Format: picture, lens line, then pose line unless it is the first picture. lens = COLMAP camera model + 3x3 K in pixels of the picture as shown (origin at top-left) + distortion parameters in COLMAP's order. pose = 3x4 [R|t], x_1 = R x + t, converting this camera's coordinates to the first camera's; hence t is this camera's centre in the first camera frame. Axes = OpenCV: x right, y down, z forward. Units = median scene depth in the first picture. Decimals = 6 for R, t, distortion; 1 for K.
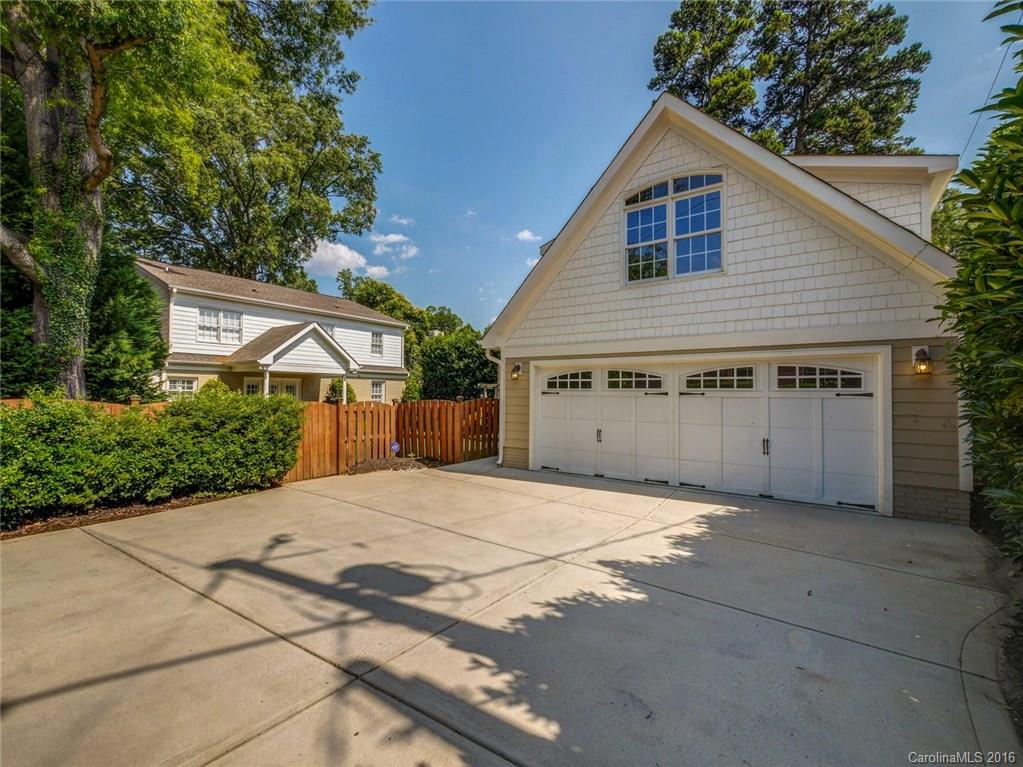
lens RADIAL K [[443.9, 0, 508.8], [0, 443.9, 390.4], [0, 0, 1]] dist [-0.005918, 0.000489]
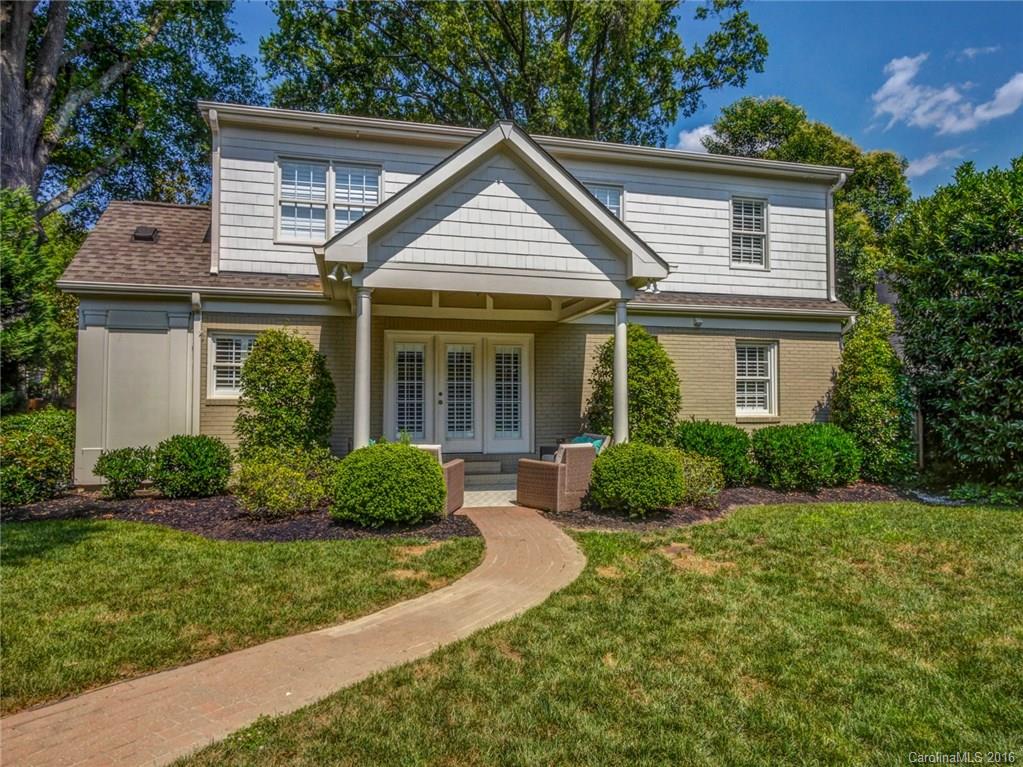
lens RADIAL K [[653.4, 0, 509.3], [0, 653.4, 391.0], [0, 0, 1]] dist [0.008743, 0.002934]
pose [[0.761507, -0.020552, -0.647831, -0.111706], [0.007993, 0.999719, -0.022321, 0.029126], [0.648108, 0.011819, 0.761457, 0.495342]]
